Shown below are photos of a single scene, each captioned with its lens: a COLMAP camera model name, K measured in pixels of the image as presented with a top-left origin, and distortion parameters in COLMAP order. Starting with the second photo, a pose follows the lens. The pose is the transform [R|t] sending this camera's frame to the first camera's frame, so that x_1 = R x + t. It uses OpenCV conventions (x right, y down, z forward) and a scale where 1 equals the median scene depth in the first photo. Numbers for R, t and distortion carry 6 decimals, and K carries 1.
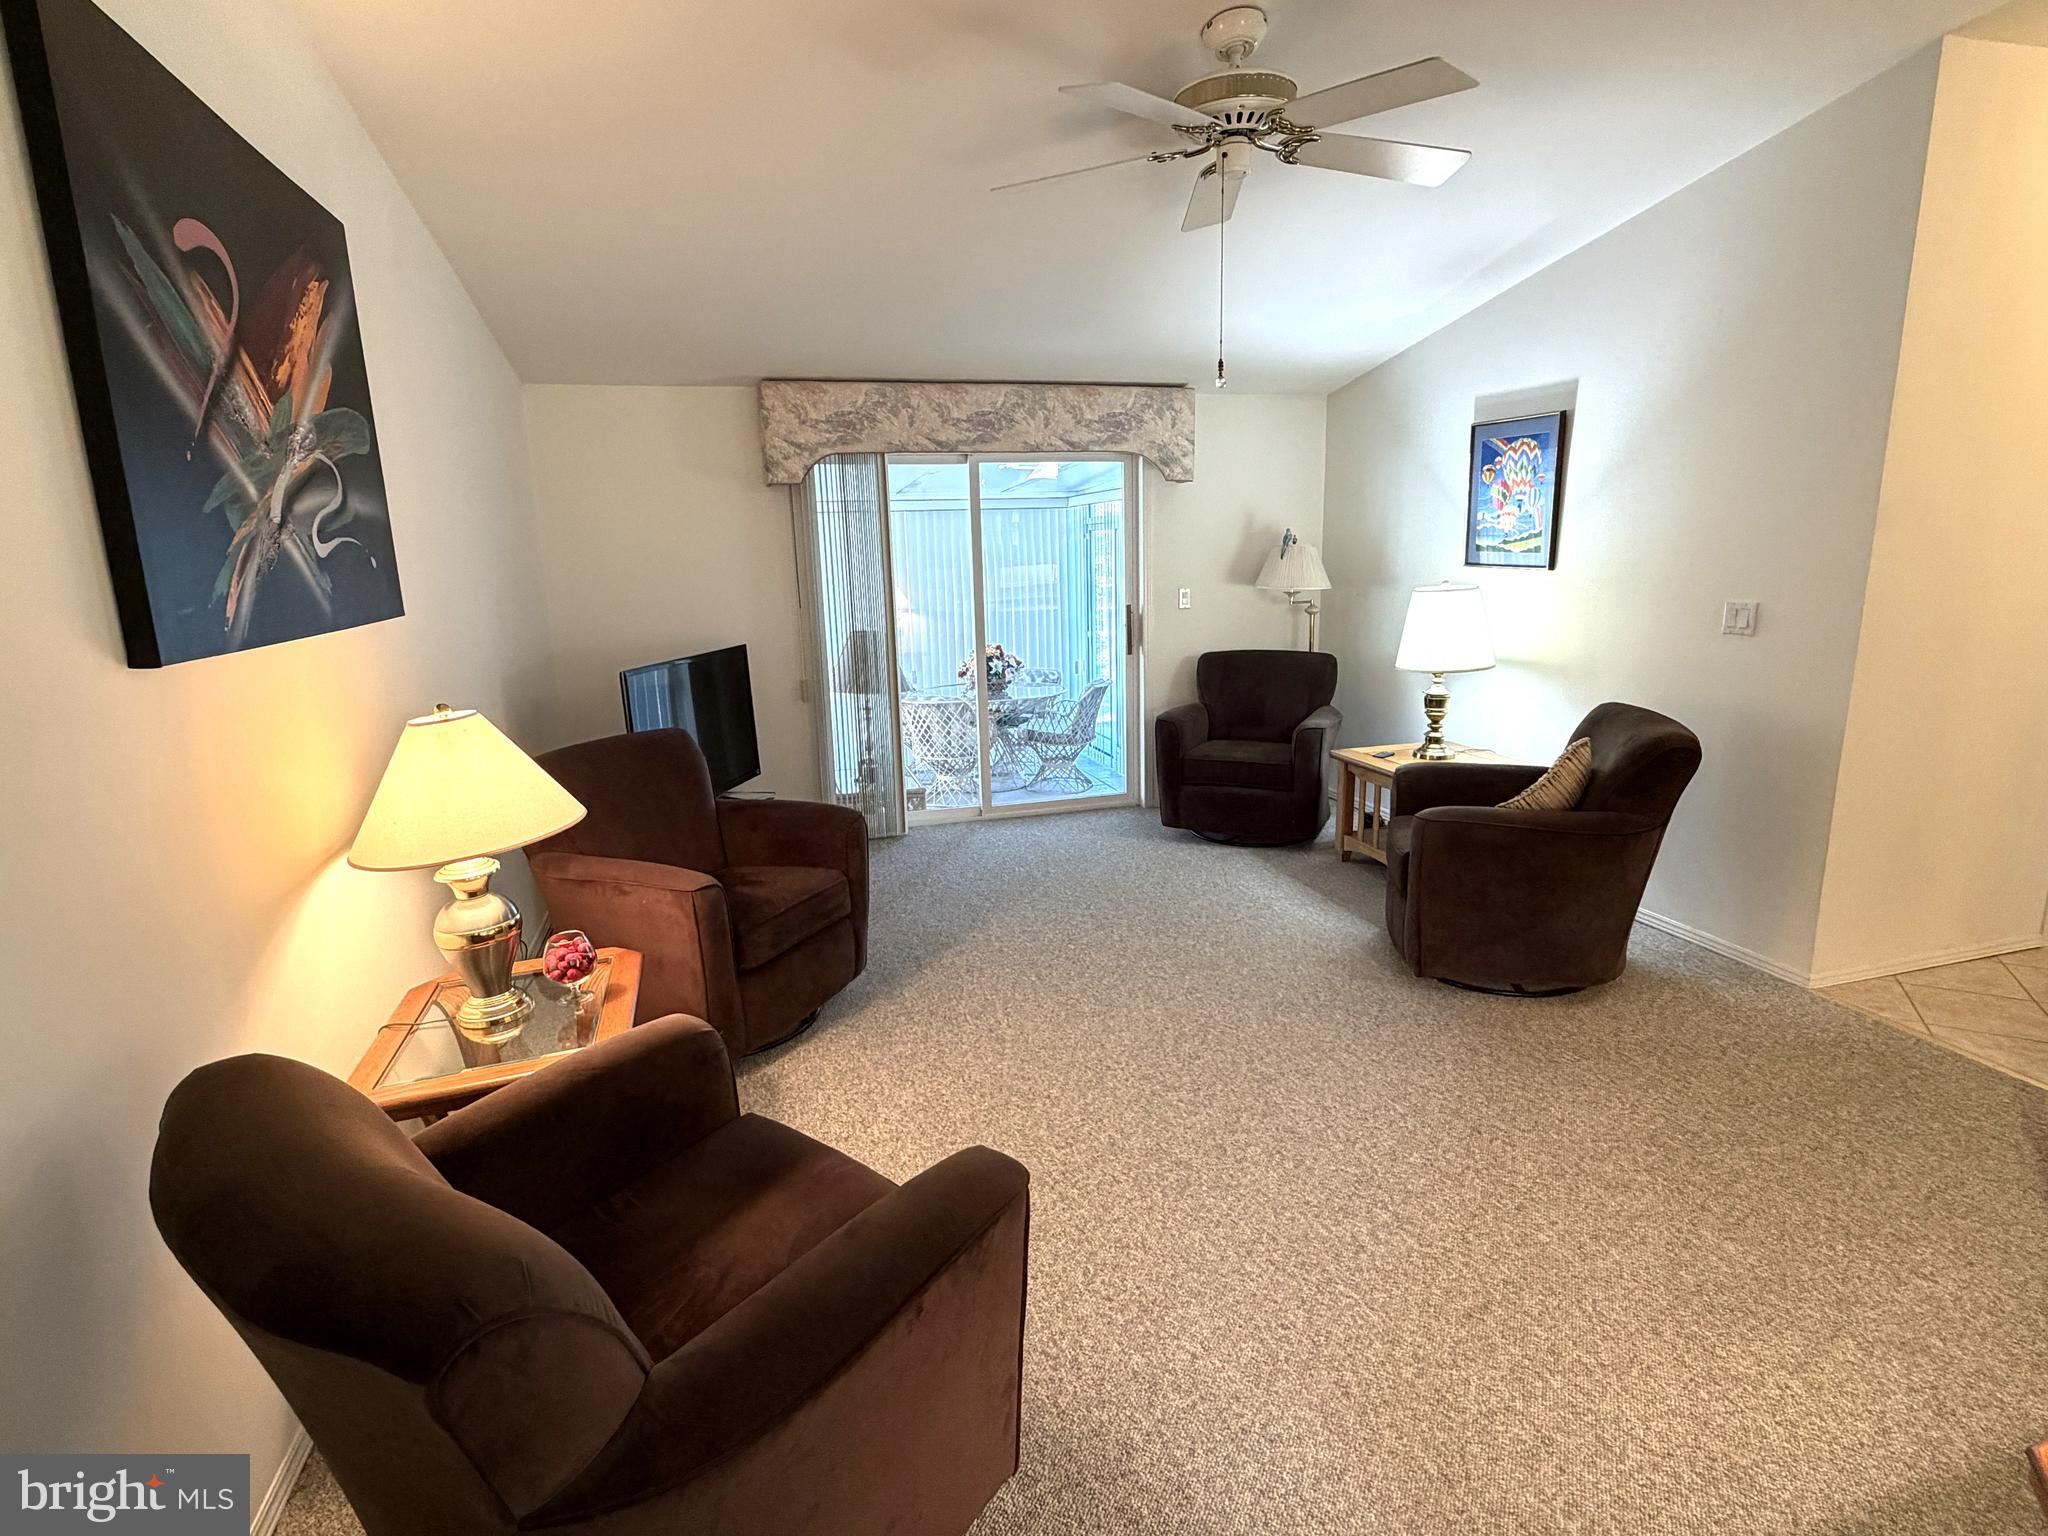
lens RADIAL K [[1011.7, 0, 1024.0], [0, 1011.7, 768.0], [0, 0, 1]] dist [-0.000651, -0.000135]
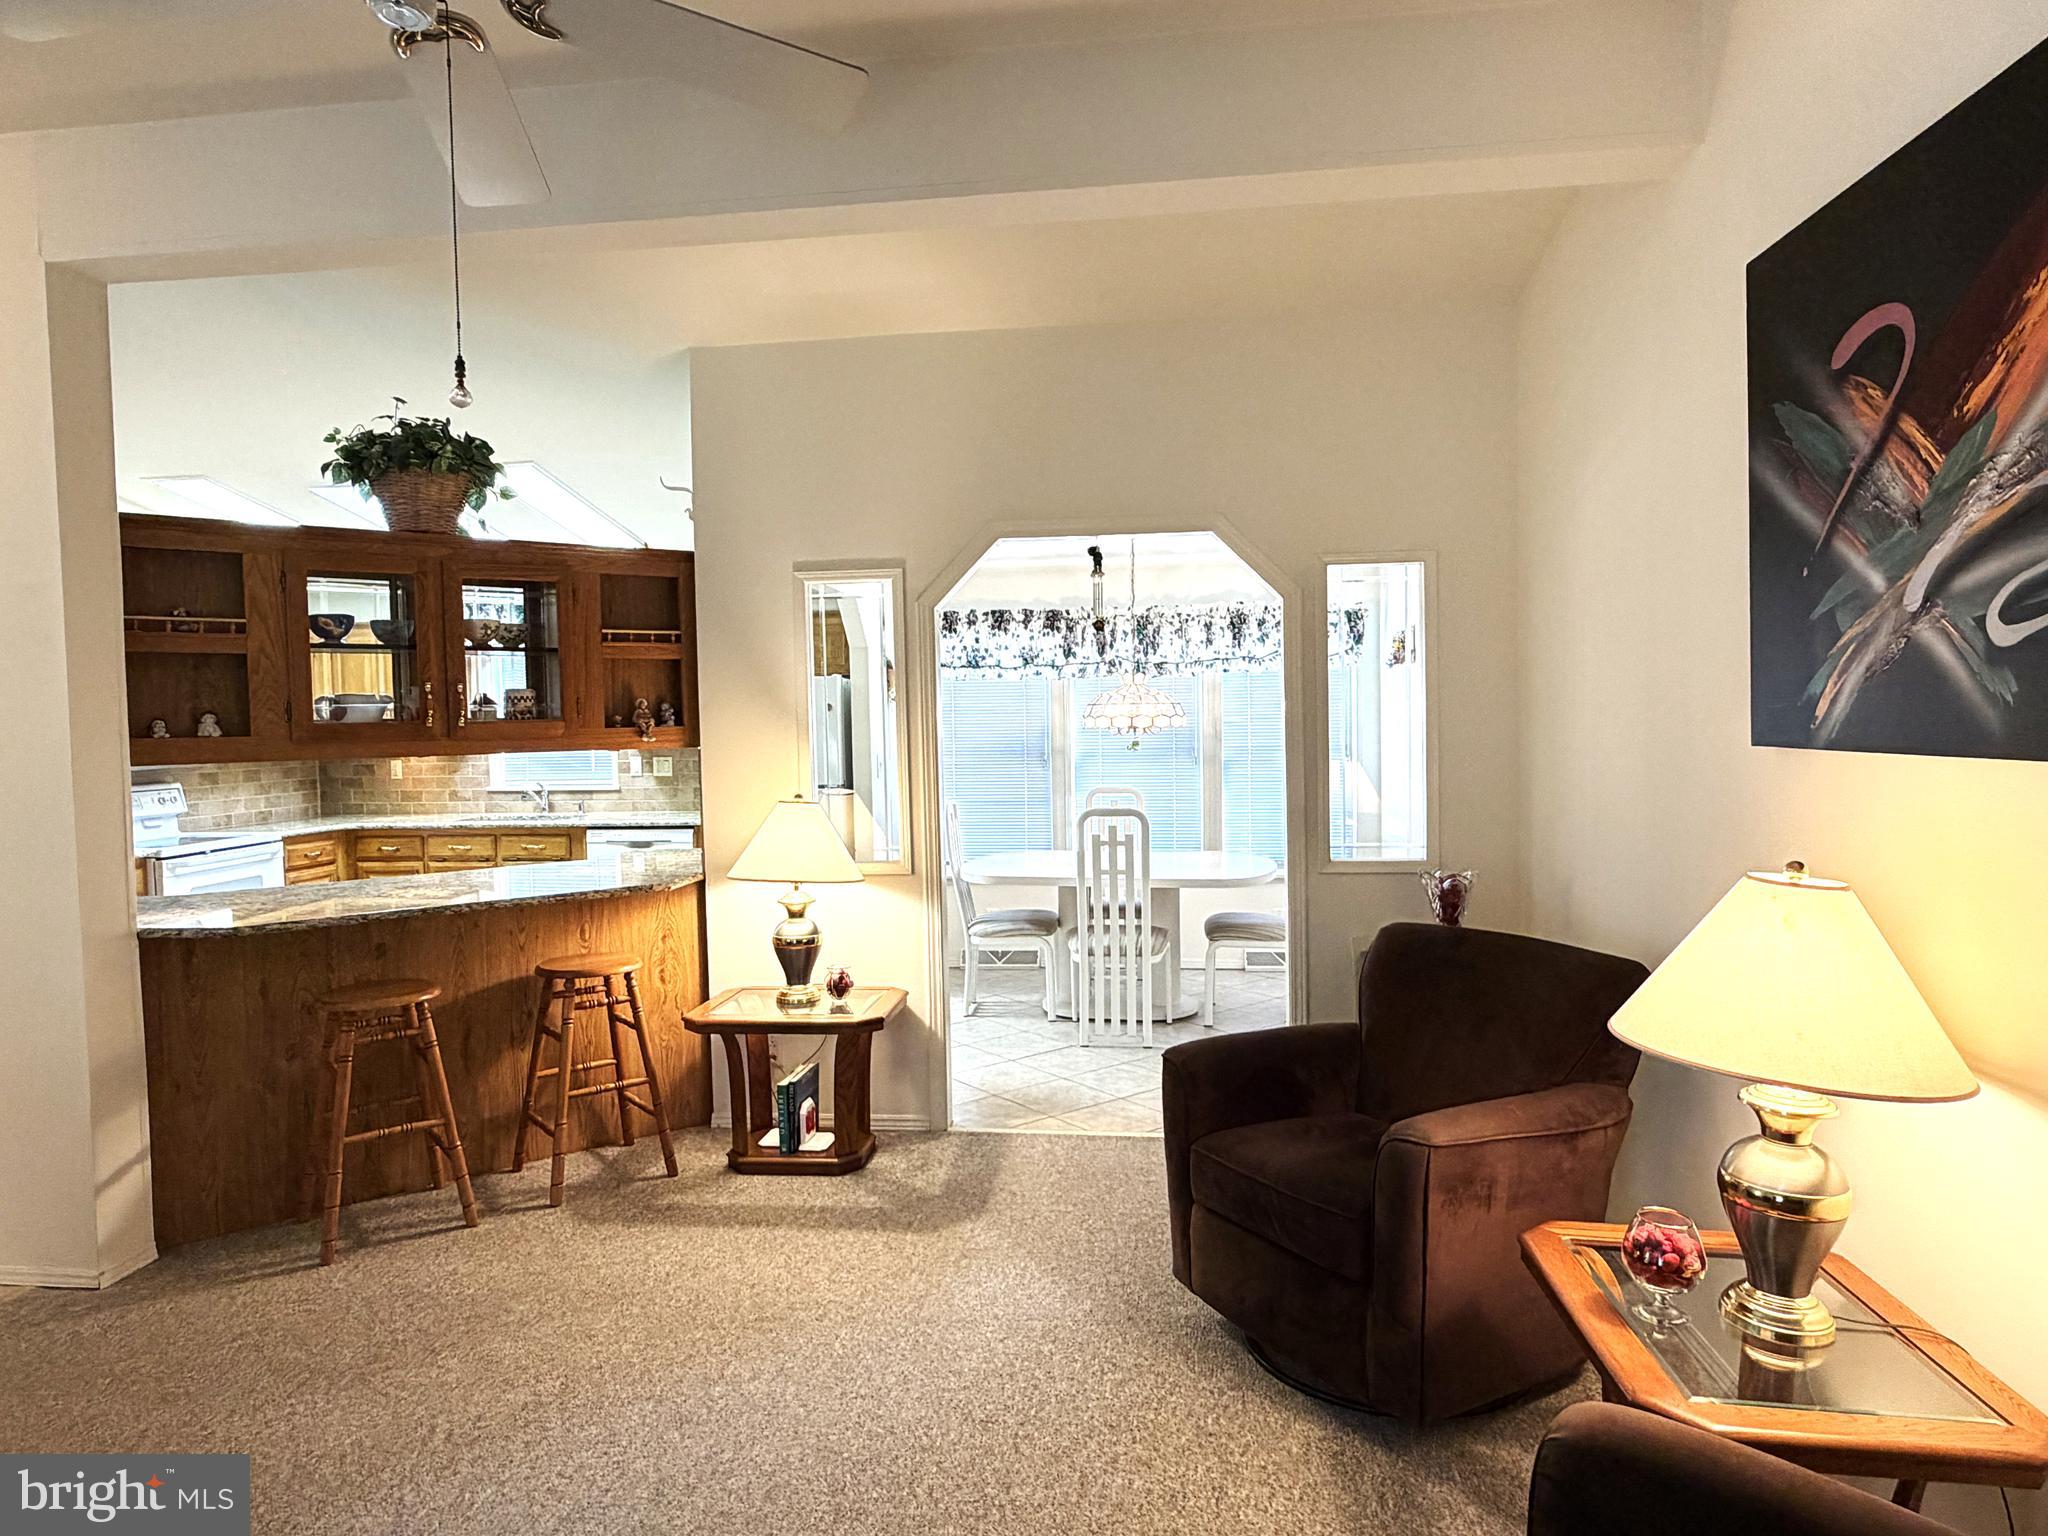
lens RADIAL K [[1219.7, 0, 1024.0], [0, 1219.7, 768.0], [0, 0, 1]] dist [0.000410, 0.000142]
pose [[-0.921092, 0.022121, 0.388716, -0.458960], [0.120965, 0.965236, 0.231706, -0.430759], [-0.370077, 0.260443, -0.891747, 2.151568]]
